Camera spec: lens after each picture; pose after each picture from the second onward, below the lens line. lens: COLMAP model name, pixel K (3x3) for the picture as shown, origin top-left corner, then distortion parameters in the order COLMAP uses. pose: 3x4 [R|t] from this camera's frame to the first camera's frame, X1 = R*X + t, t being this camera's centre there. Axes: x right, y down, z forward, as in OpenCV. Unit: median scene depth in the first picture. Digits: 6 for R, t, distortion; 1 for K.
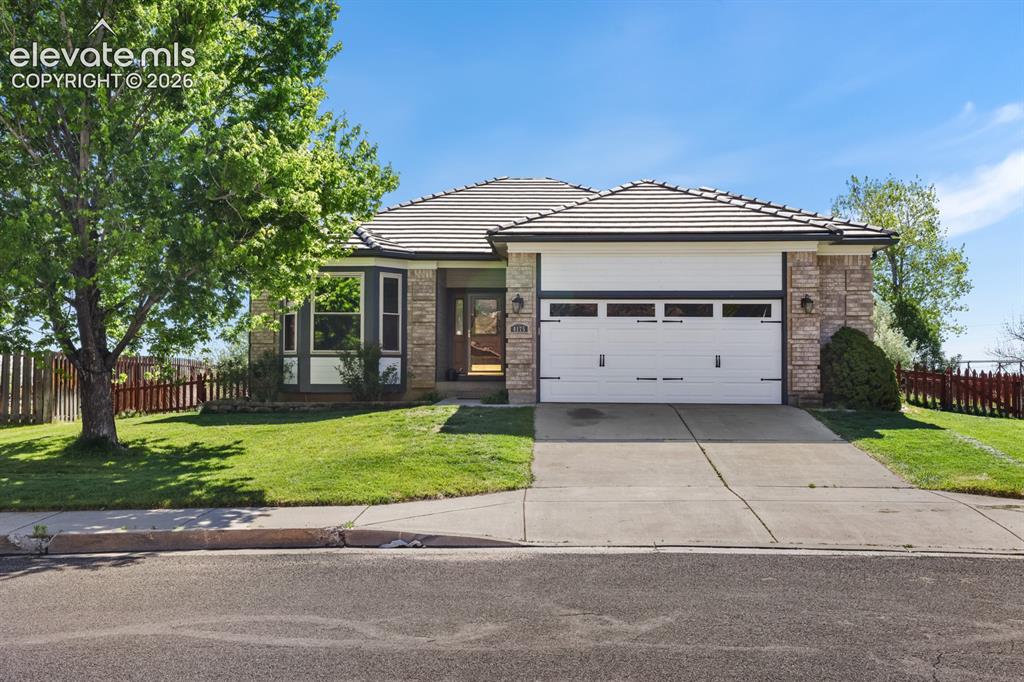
lens RADIAL K [[927.8, 0, 512.0], [0, 927.8, 341.0], [0, 0, 1]] dist [0.055607, 0.002070]
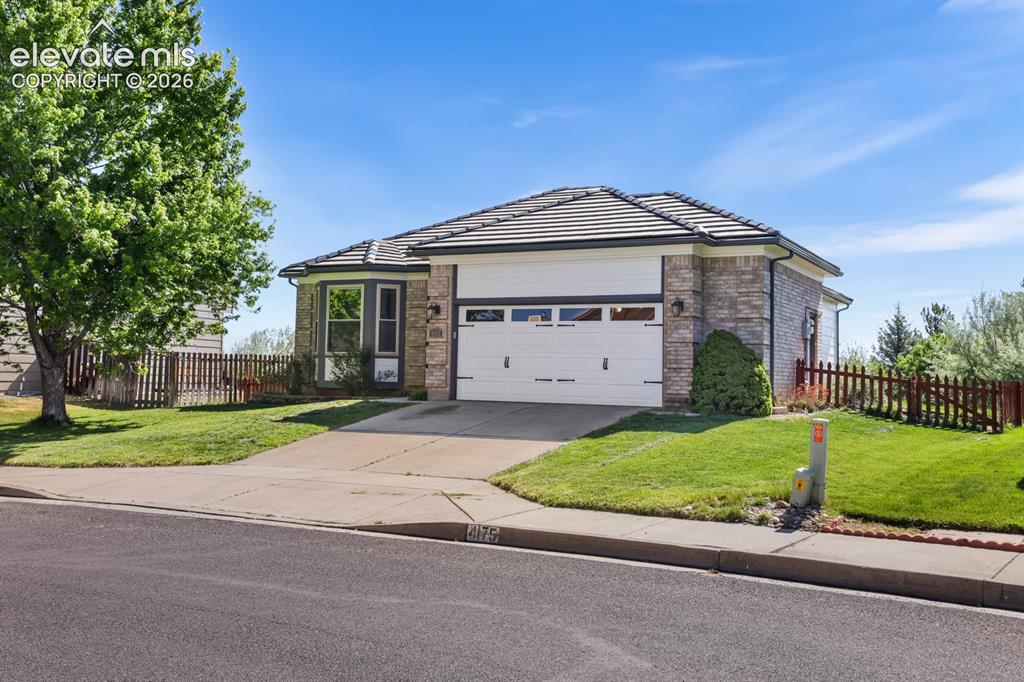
lens RADIAL K [[927.8, 0, 512.0], [0, 927.8, 341.0], [0, 0, 1]] dist [0.055607, 0.002070]
pose [[0.918454, -0.001375, -0.395526, 0.530378], [0.000369, 0.999997, -0.002620, -0.000707], [0.395528, 0.002260, 0.918451, 0.014149]]
